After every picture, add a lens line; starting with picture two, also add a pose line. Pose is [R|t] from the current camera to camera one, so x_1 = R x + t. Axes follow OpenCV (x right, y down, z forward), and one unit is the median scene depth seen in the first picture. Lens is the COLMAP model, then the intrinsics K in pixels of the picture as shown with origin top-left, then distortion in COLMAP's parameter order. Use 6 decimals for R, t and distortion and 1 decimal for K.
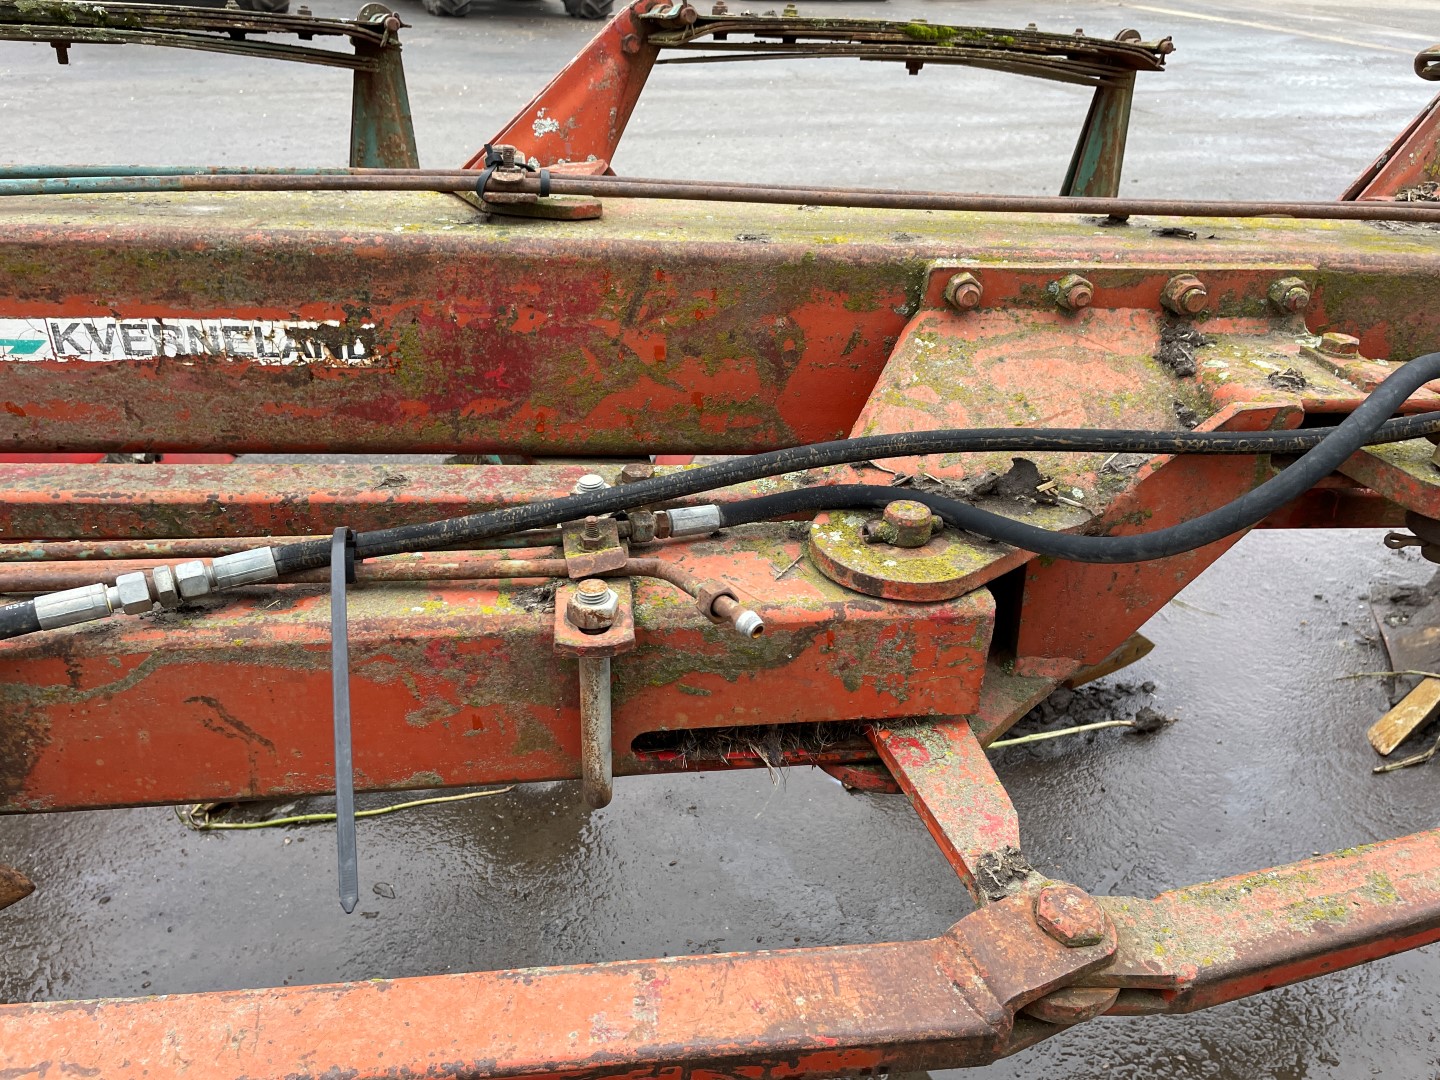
lens RADIAL K [[1087.1, 0, 728.2], [0, 1087.1, 546.0], [0, 0, 1]] dist [0.091121, -0.122883]
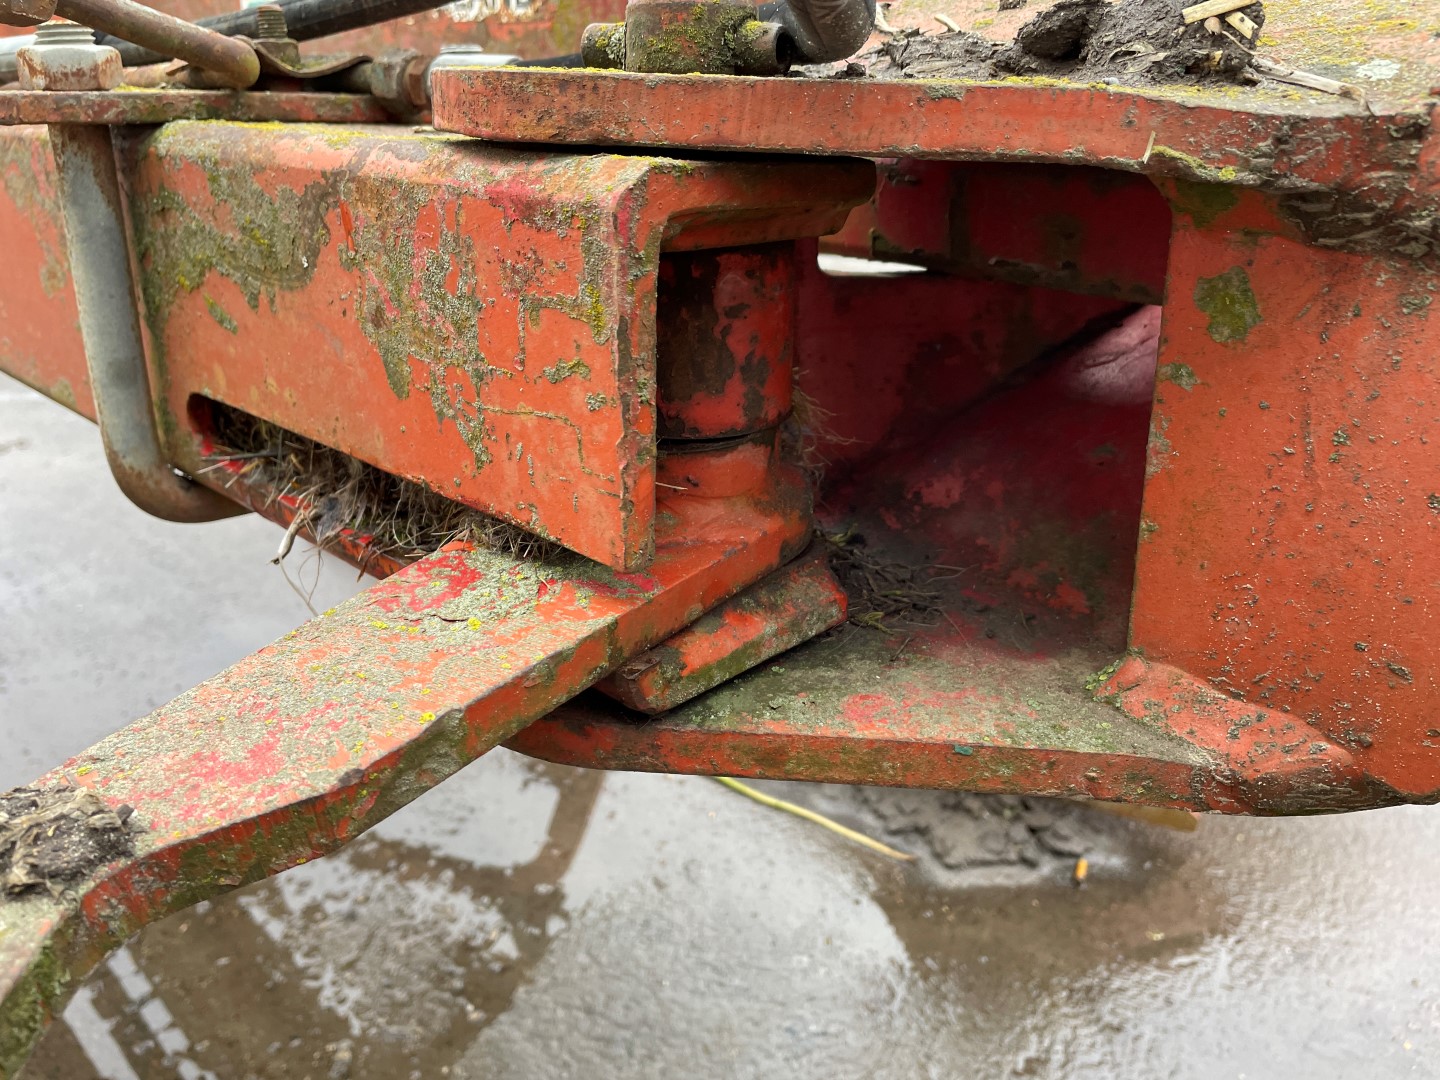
lens RADIAL K [[1092.6, 0, 717.6], [0, 1092.6, 518.6], [0, 0, 1]] dist [0.088274, -0.127863]
pose [[0.628585, 0.251401, -0.735988, 0.414297], [-0.367549, 0.929997, 0.003760, 0.107836], [0.685411, 0.268148, 0.676984, 0.671727]]
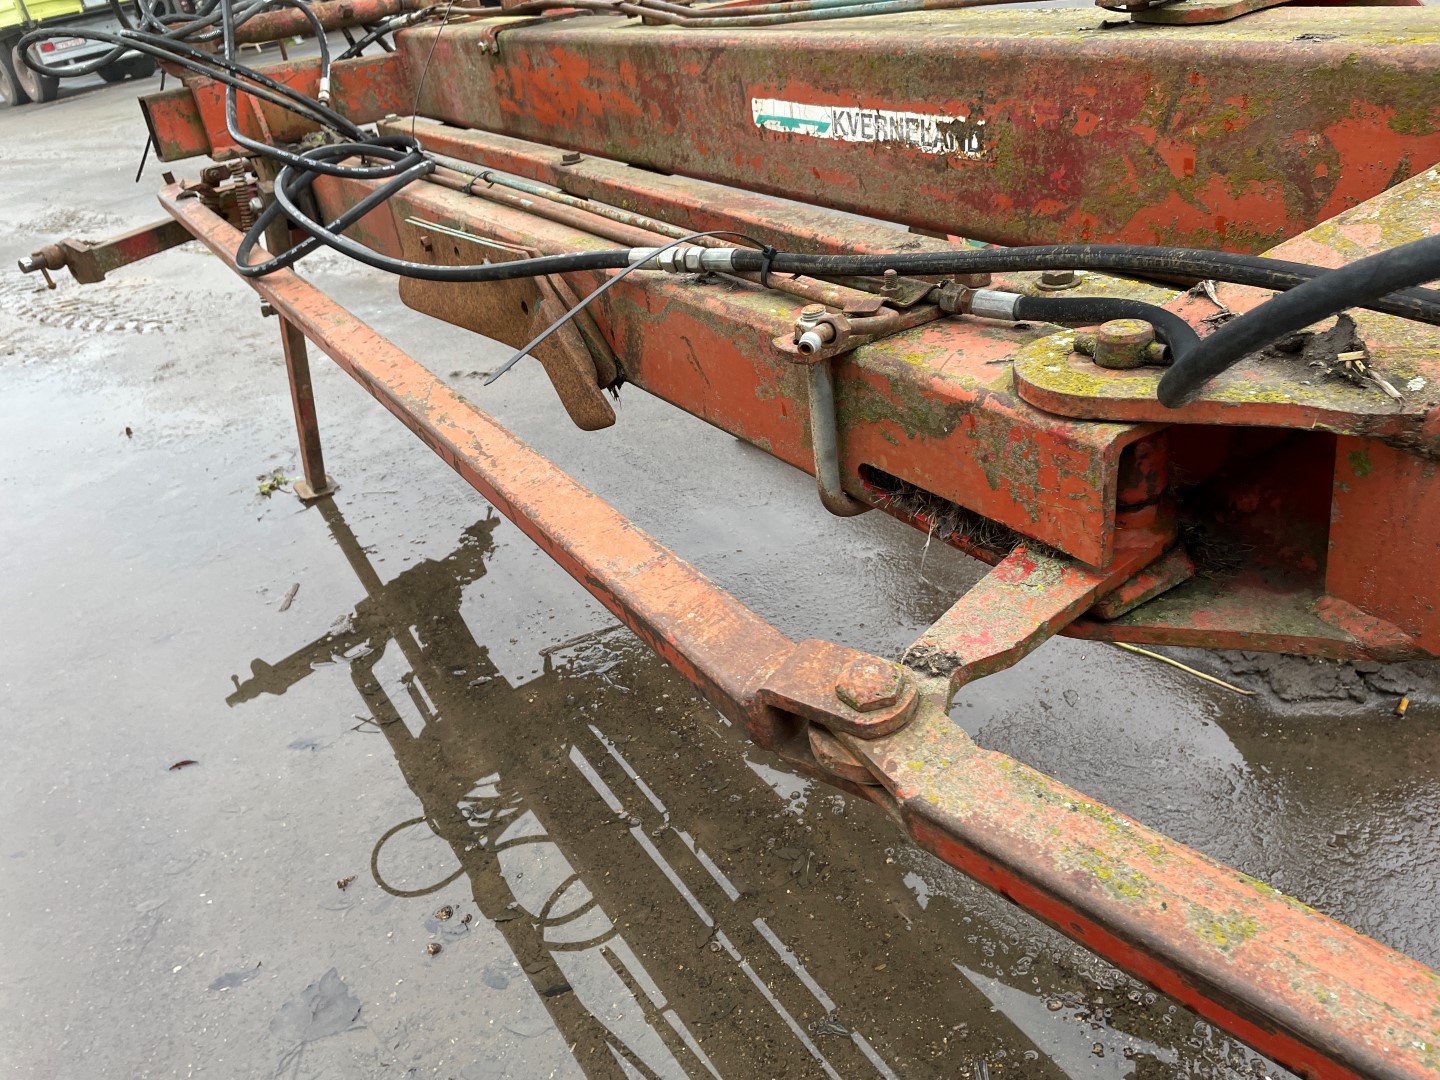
lens RADIAL K [[1087.1, 0, 728.2], [0, 1087.1, 546.0], [0, 0, 1]] dist [0.091121, -0.122883]
pose [[0.411318, 0.361638, -0.836681, 0.716476], [-0.296186, 0.921140, 0.252537, 0.000449], [0.862028, 0.143940, 0.485993, 0.256834]]
